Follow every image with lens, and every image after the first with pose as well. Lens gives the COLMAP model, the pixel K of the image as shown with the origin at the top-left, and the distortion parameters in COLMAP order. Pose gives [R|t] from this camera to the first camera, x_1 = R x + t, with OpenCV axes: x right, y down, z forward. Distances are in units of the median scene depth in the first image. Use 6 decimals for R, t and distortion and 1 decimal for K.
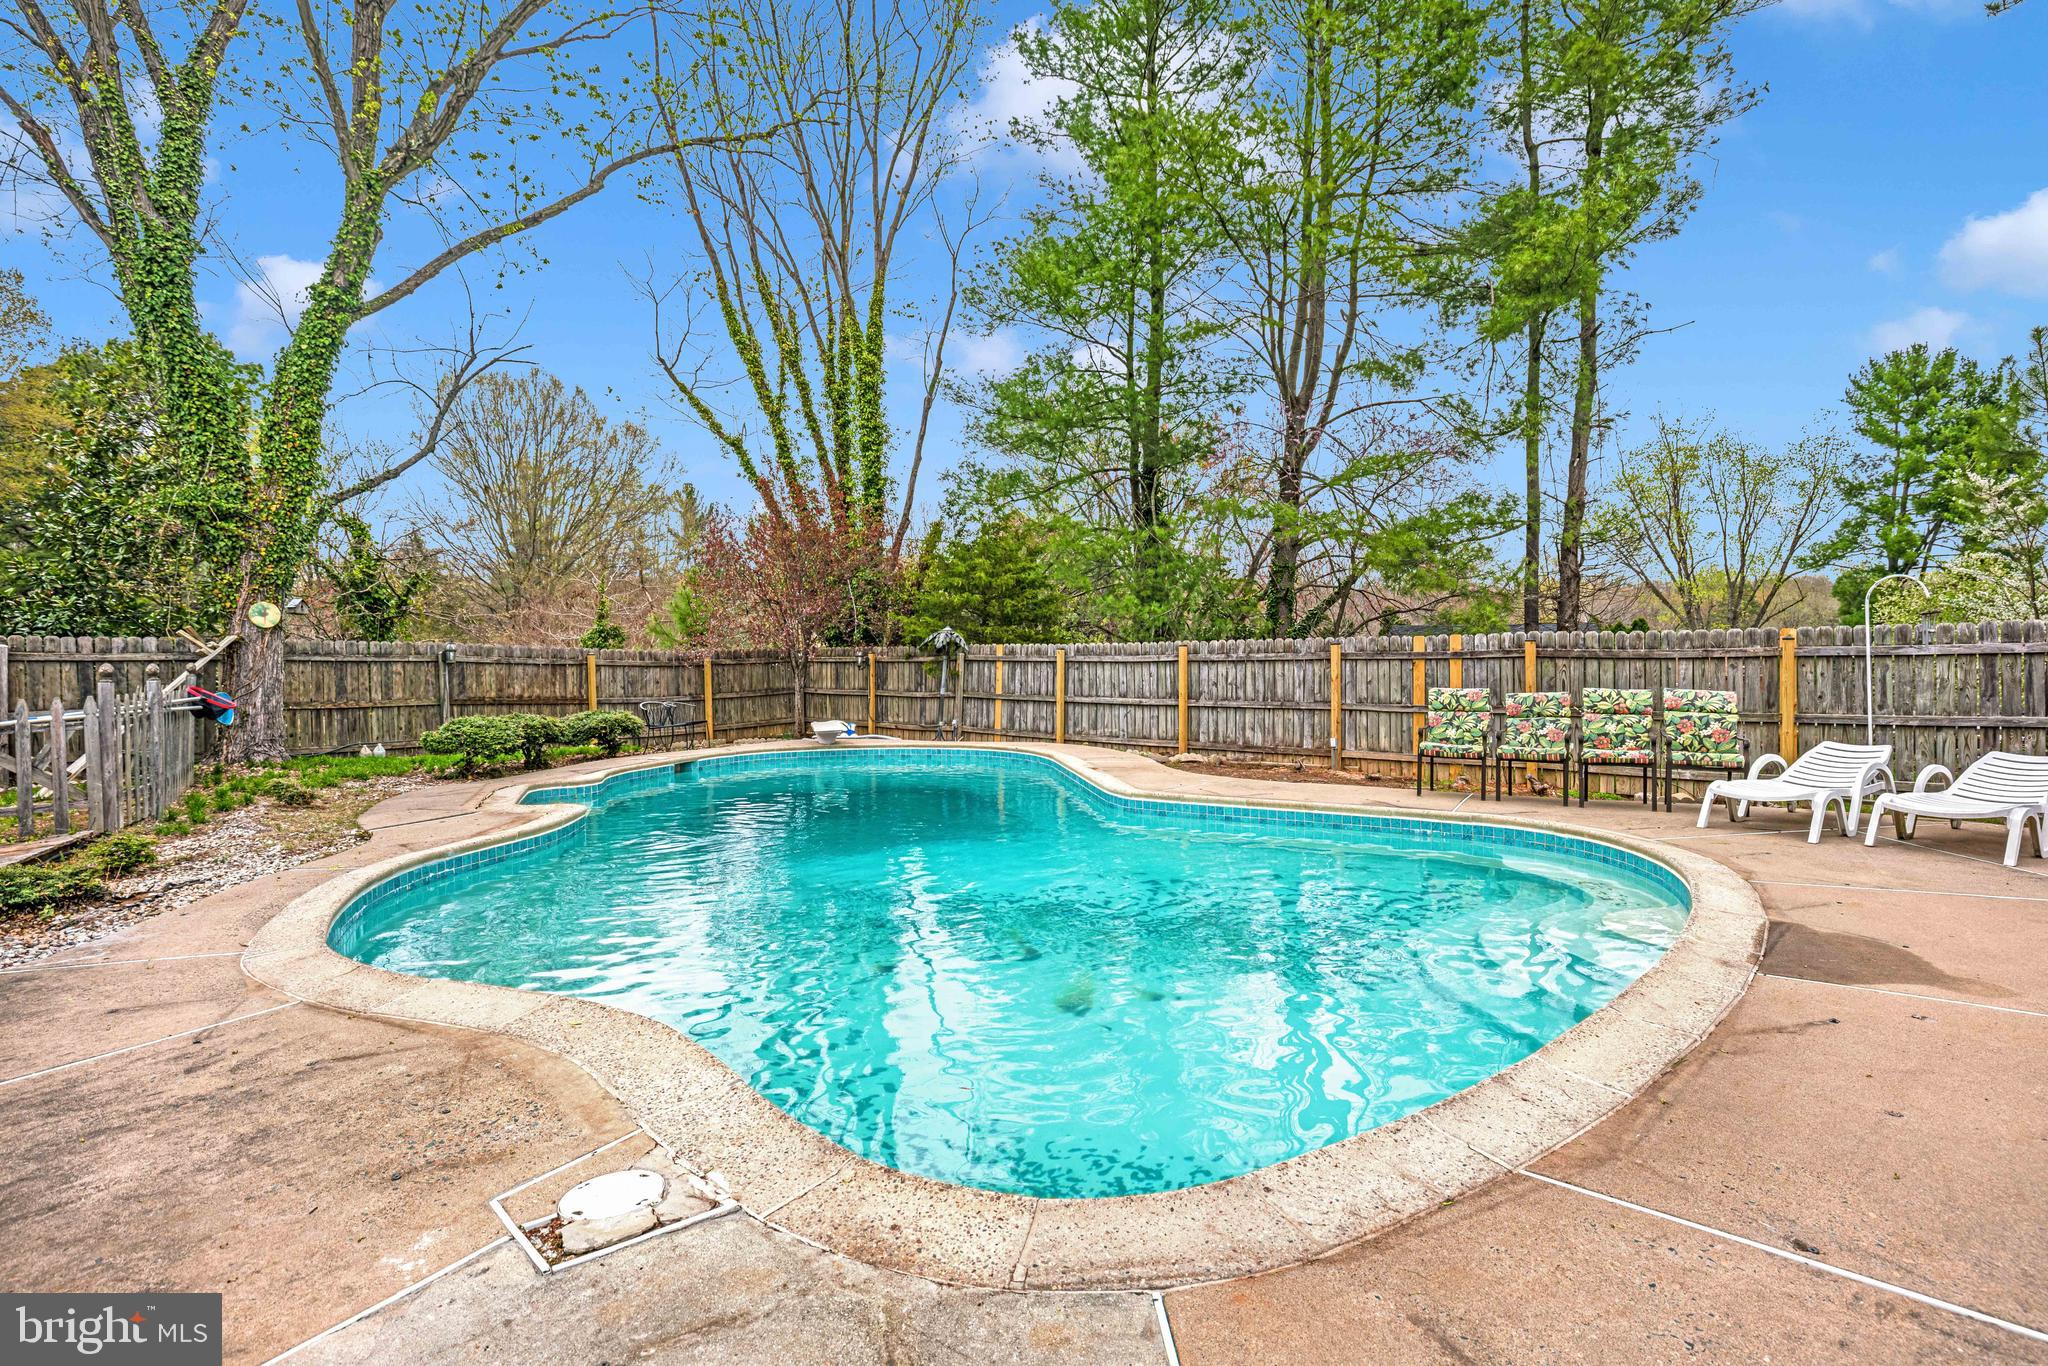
lens RADIAL K [[971.6, 0, 1060.4], [0, 971.6, 645.1], [0, 0, 1]] dist [-0.029078, 0.002474]
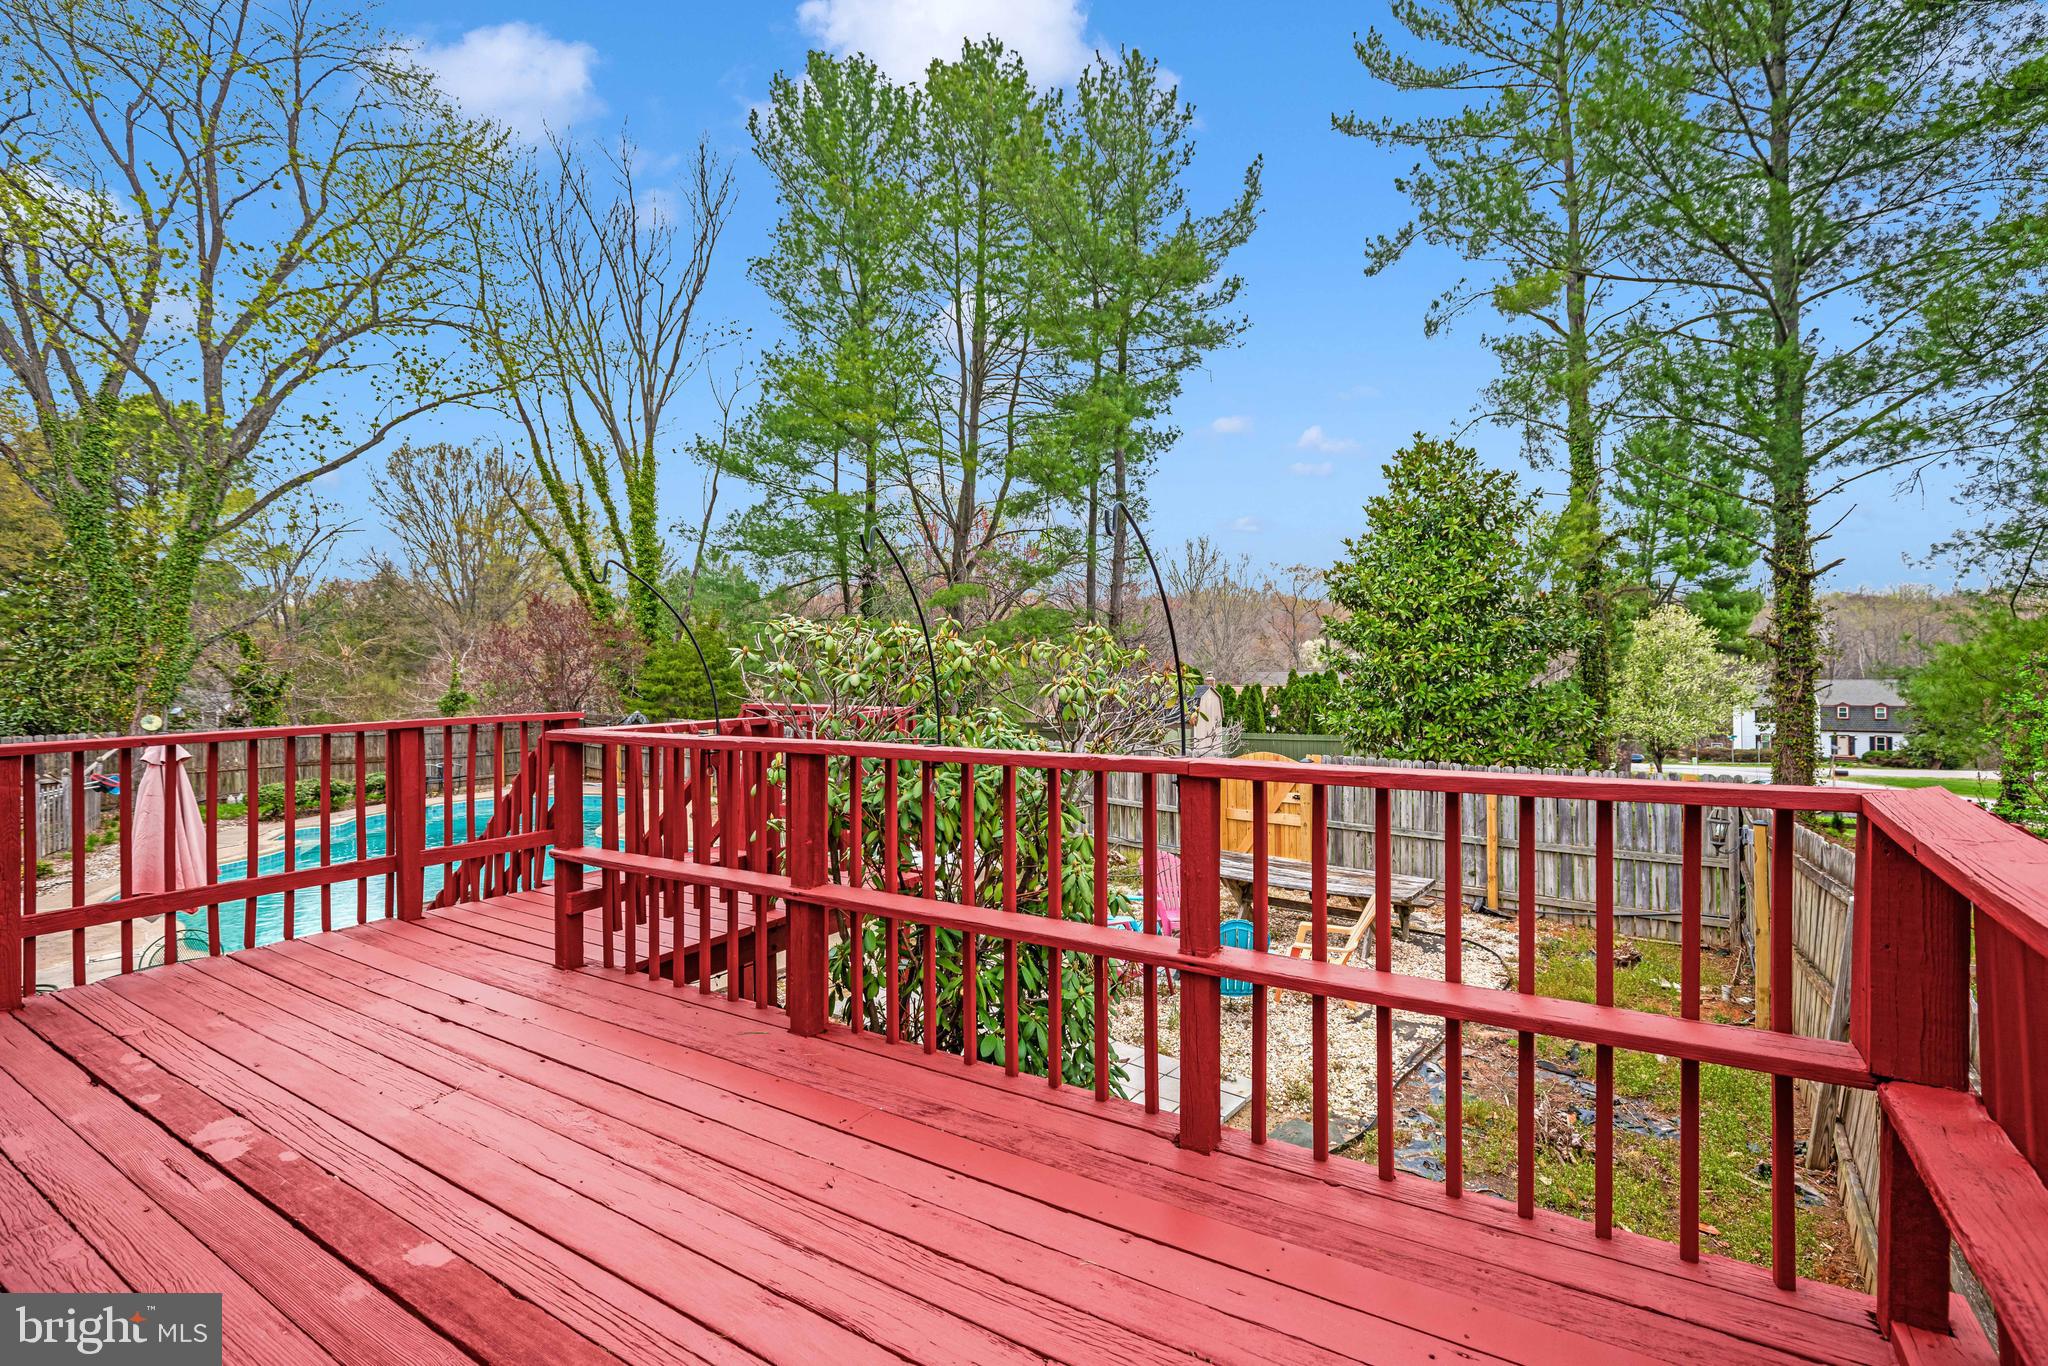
lens RADIAL K [[946.0, 0, 1077.5], [0, 946.0, 650.9], [0, 0, 1]] dist [-0.027292, 0.003846]
pose [[0.999895, -0.001003, 0.014440, 0.529440], [0.001028, 0.999998, -0.001699, -0.105174], [-0.014438, 0.001713, 0.999894, -0.447211]]
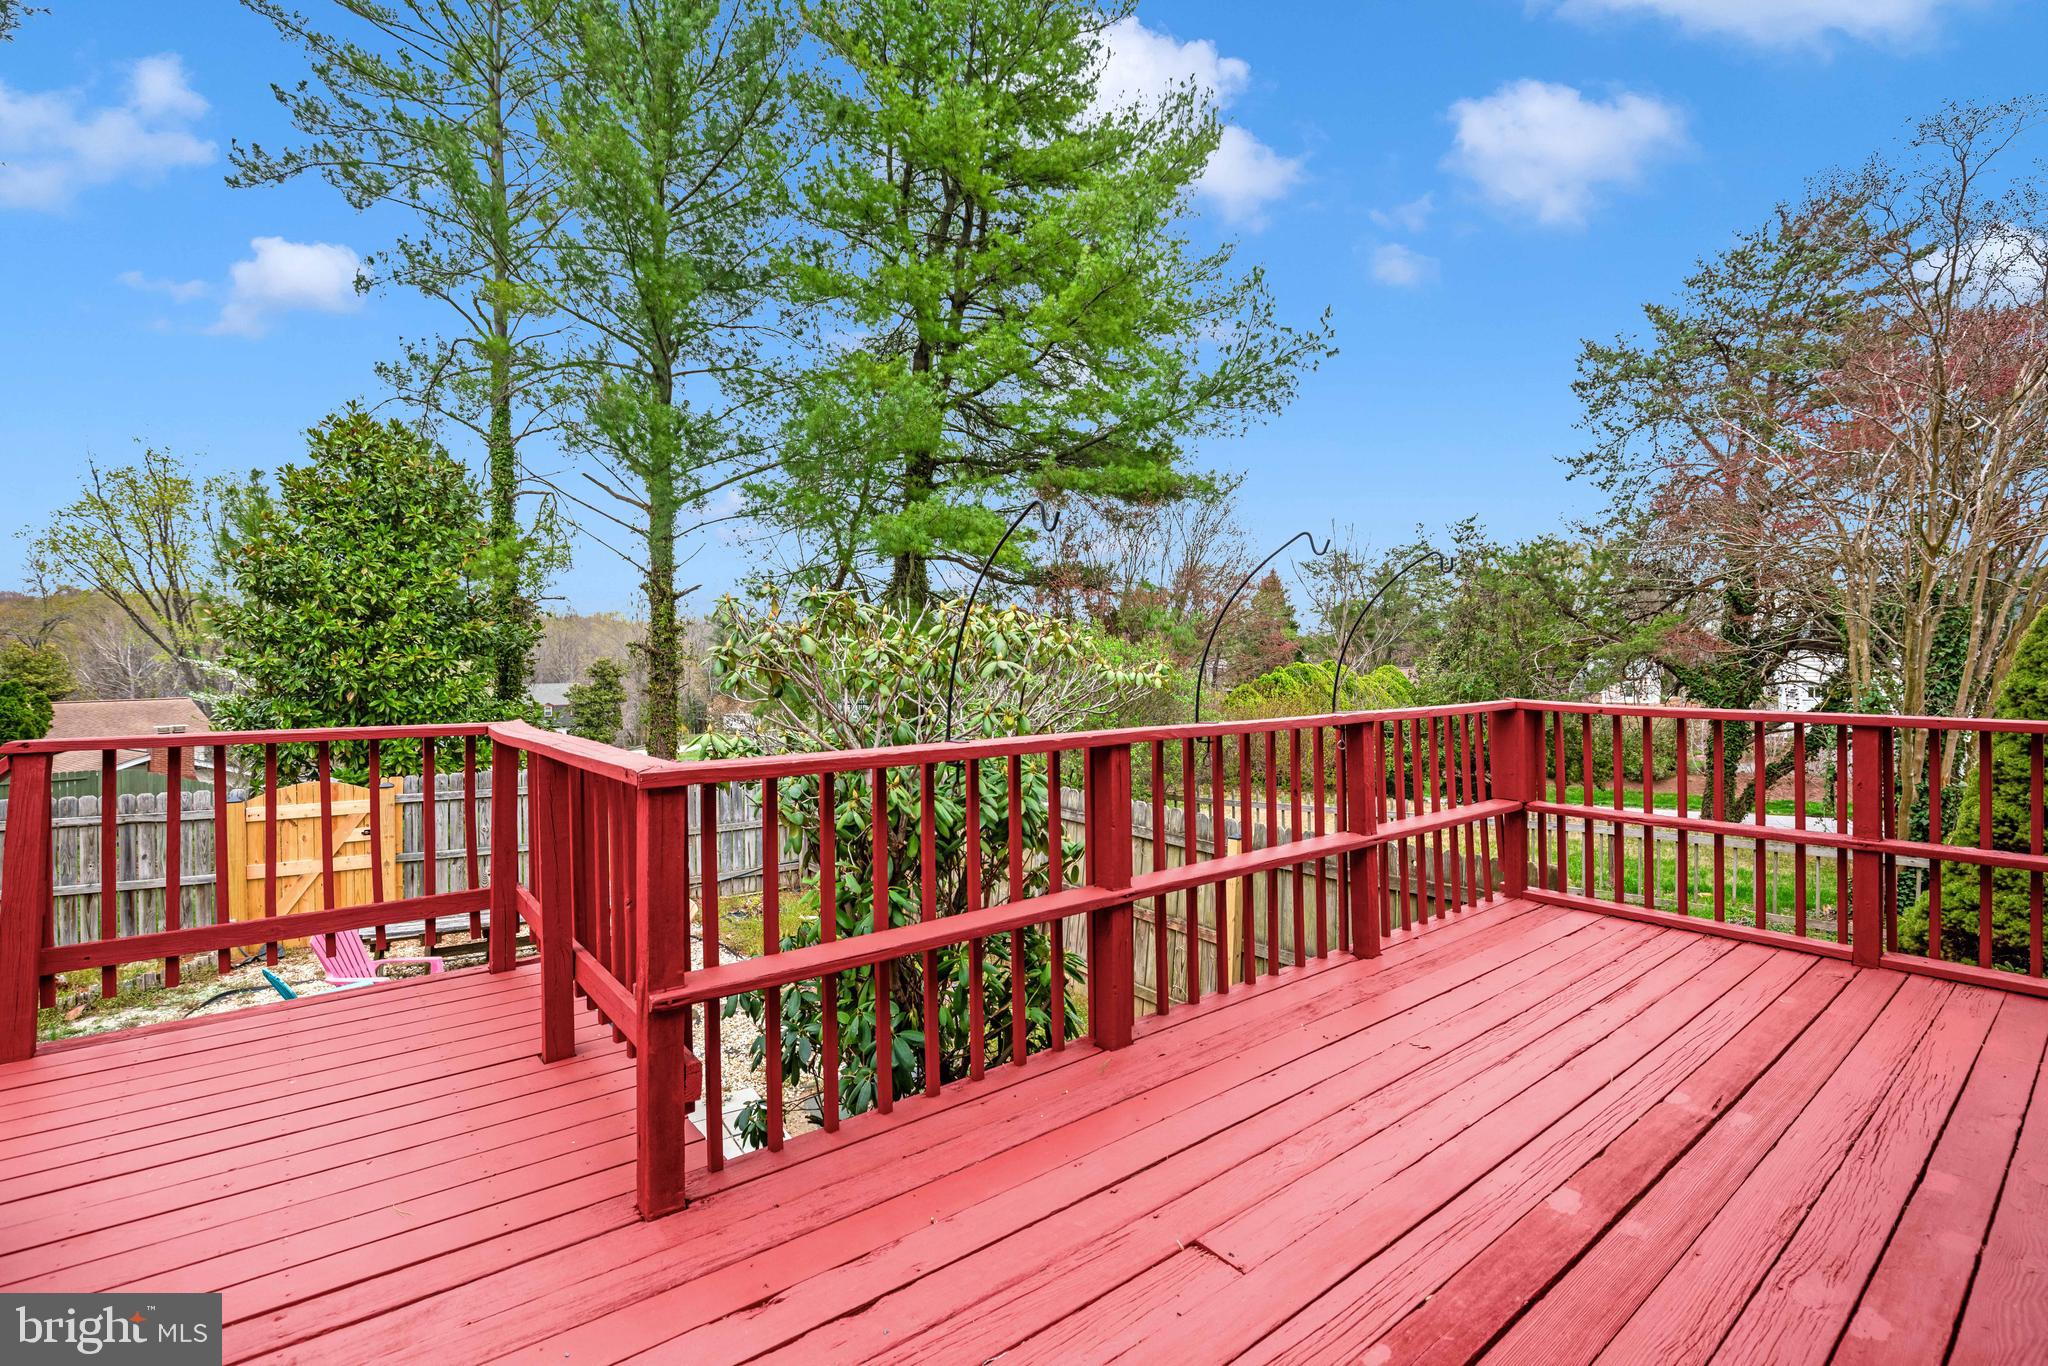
lens RADIAL K [[946.0, 0, 1003.3], [0, 946.0, 657.9], [0, 0, 1]] dist [-0.027292, 0.003846]
pose [[0.347717, 0.002670, 0.937596, 0.274023], [-0.001201, 0.999996, -0.002402, -0.101702], [-0.937599, -0.000291, 0.347719, -0.281489]]
